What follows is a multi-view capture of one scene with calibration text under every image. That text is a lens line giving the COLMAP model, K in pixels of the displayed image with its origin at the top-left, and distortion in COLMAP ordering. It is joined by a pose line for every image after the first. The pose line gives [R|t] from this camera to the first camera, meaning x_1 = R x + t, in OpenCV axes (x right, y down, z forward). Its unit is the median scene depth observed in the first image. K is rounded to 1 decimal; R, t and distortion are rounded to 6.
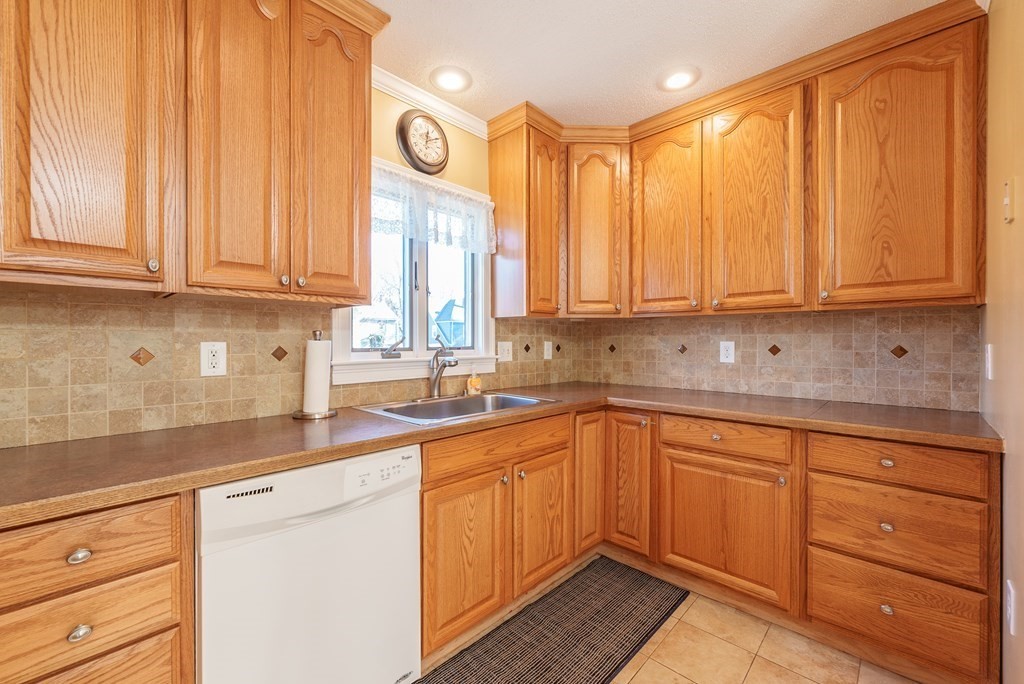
lens RADIAL K [[427.3, 0, 513.4], [0, 427.3, 341.5], [0, 0, 1]] dist [0.000266, -0.000569]
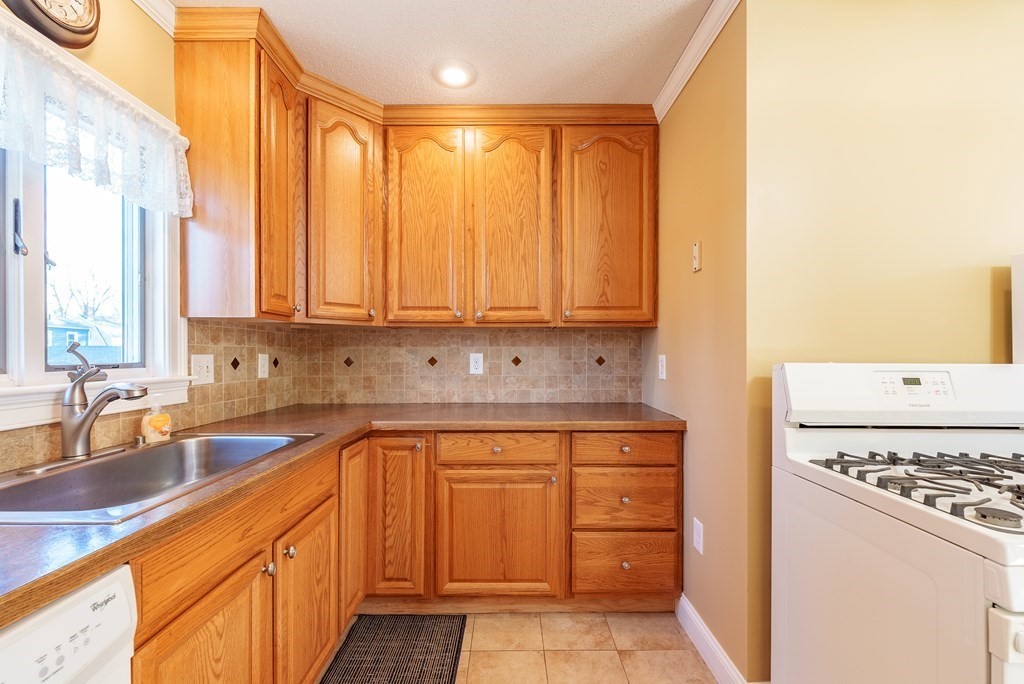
lens RADIAL K [[427.3, 0, 523.5], [0, 427.3, 352.1], [0, 0, 1]] dist [0.000266, -0.000569]
pose [[0.711343, -0.000382, 0.702845, -0.165130], [0.001865, 0.999997, -0.001343, -0.001788], [-0.702843, 0.002266, 0.711342, 0.223226]]
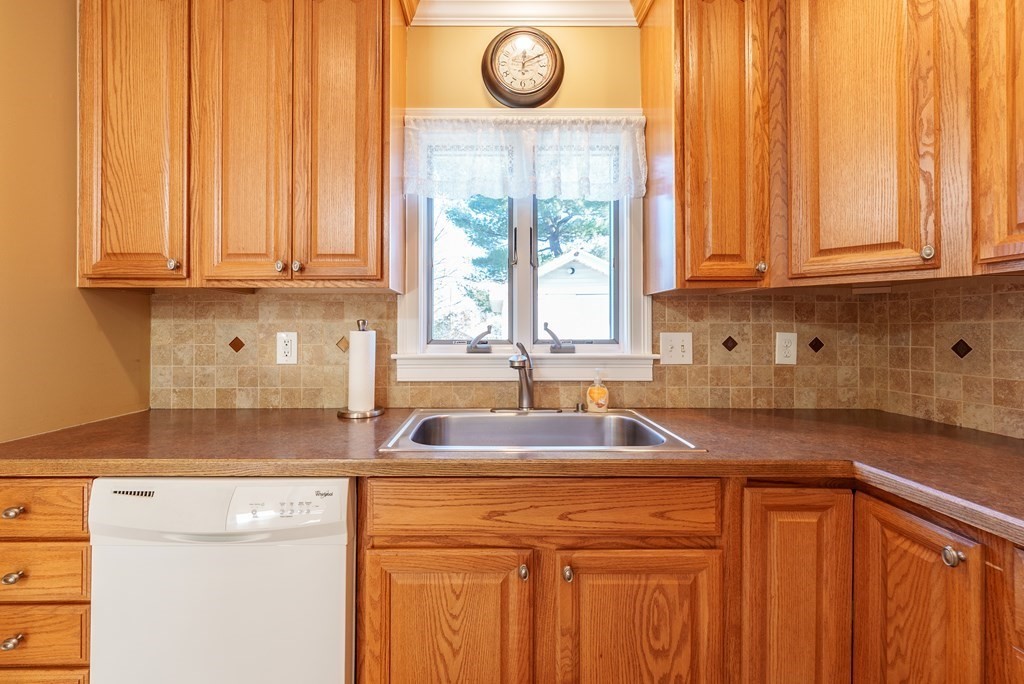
lens RADIAL K [[427.3, 0, 481.6], [0, 427.3, 326.3], [0, 0, 1]] dist [0.000266, -0.000569]
pose [[0.685035, -0.006093, -0.728484, 0.302013], [-0.001535, 0.999951, -0.009807, -0.002628], [0.728508, 0.007836, 0.684992, 0.460079]]
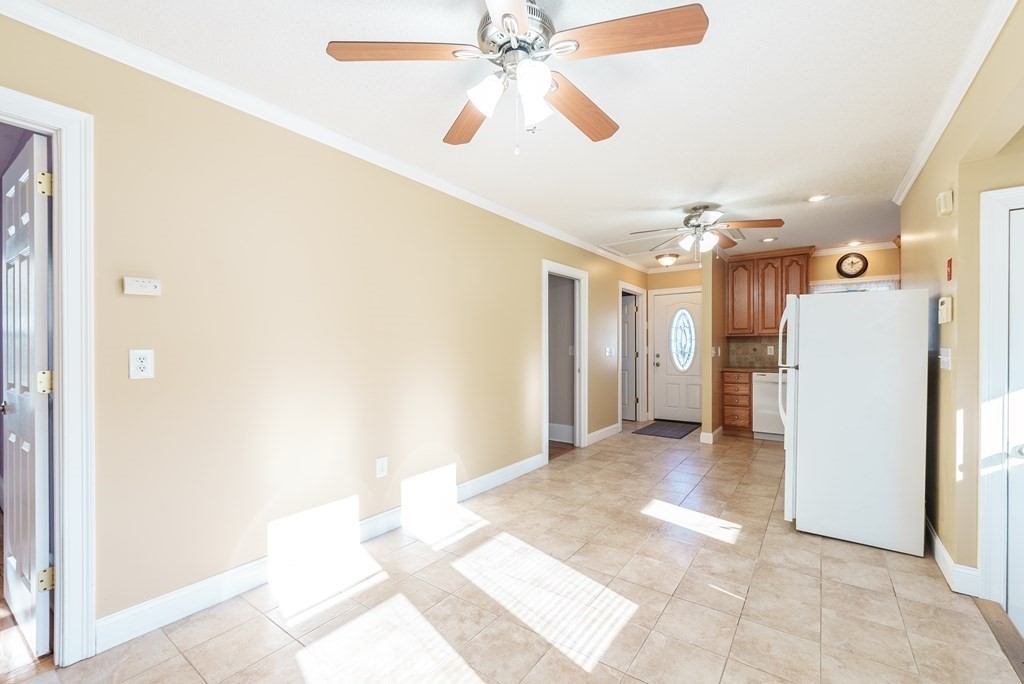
lens RADIAL K [[427.3, 0, 515.2], [0, 427.3, 344.3], [0, 0, 1]] dist [0.000266, -0.000569]
pose [[0.126646, -0.012759, -0.991866, 2.095173], [0.001814, 0.999919, -0.012631, 0.020925], [0.991946, -0.000200, 0.126659, -1.314335]]
